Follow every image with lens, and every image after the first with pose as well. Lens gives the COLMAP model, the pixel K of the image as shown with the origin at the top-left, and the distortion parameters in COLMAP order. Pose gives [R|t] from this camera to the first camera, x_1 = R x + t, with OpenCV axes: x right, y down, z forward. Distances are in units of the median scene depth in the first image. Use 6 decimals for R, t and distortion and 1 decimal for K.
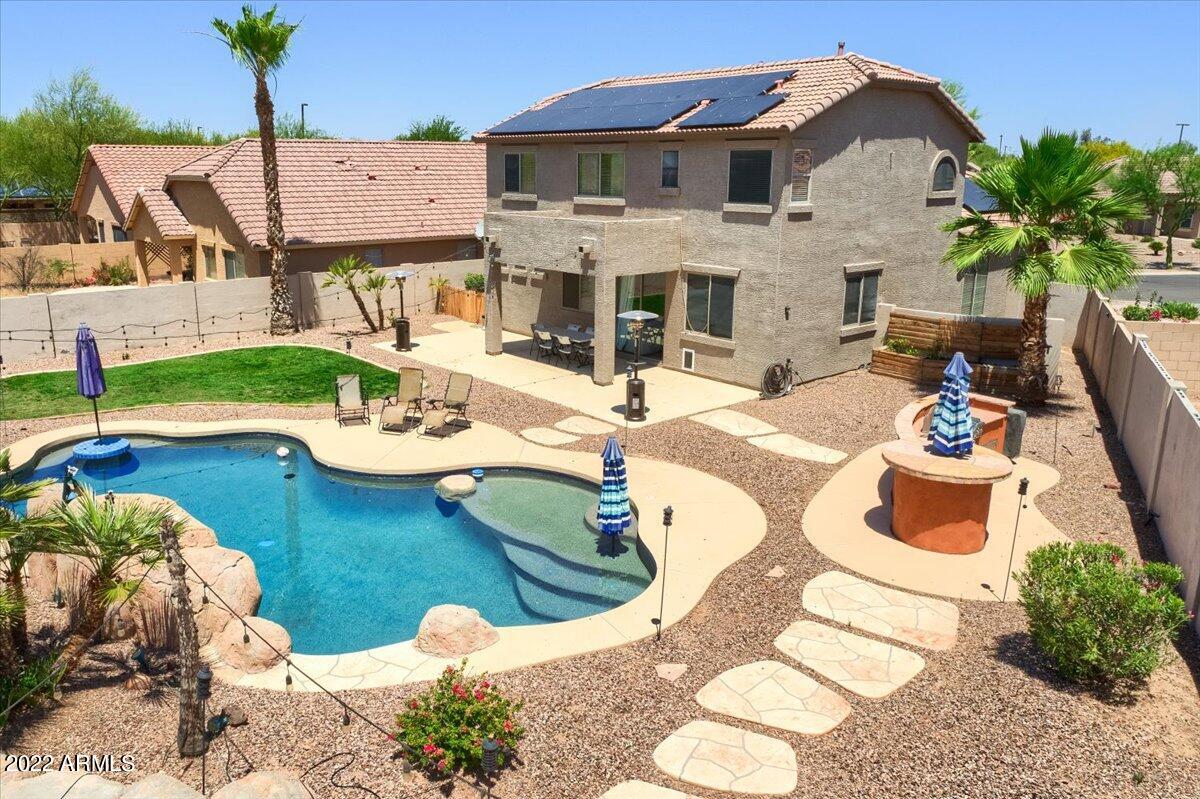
lens RADIAL K [[899.6, 0, 596.1], [0, 899.6, 393.3], [0, 0, 1]] dist [-0.029708, 0.004708]
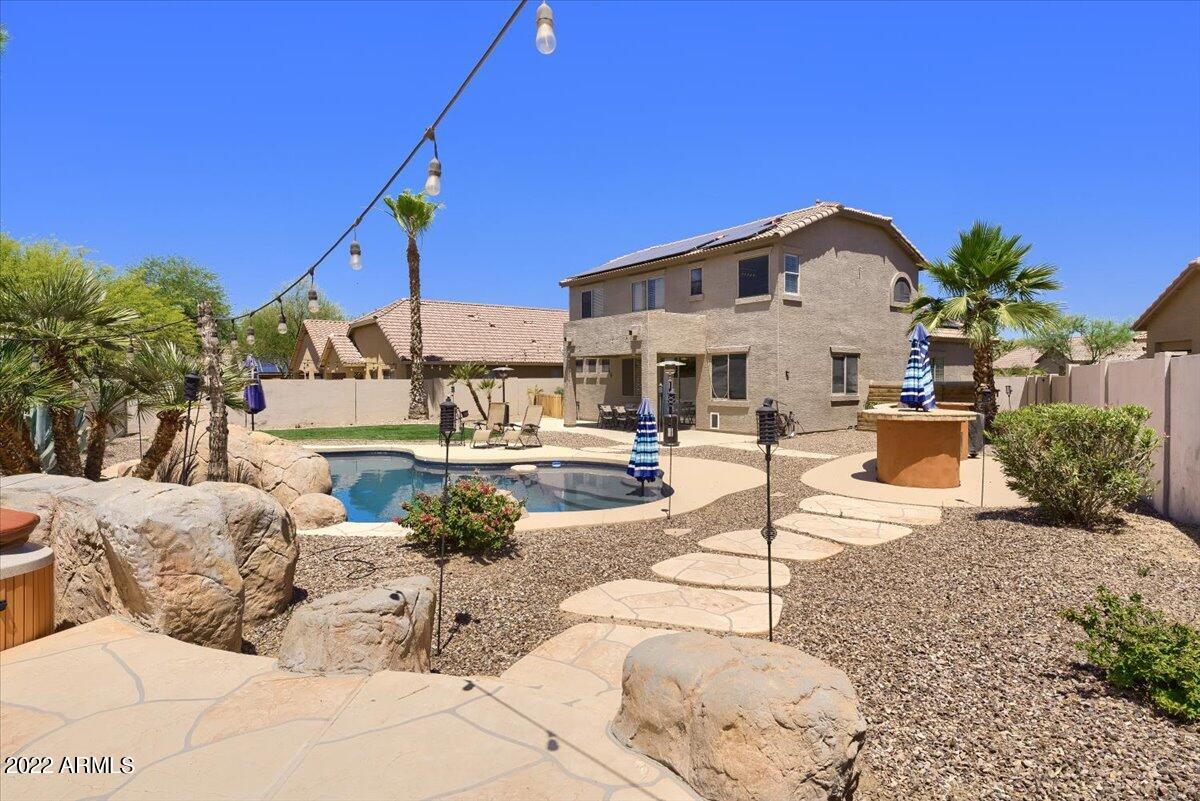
lens RADIAL K [[635.0, 0, 628.6], [0, 635.0, 396.5], [0, 0, 1]] dist [0.000611, -0.000688]
pose [[0.998334, -0.016275, -0.055354, 0.029108], [0.003737, 0.975615, -0.219456, 0.132558], [0.057575, 0.218884, 0.974051, 0.081368]]
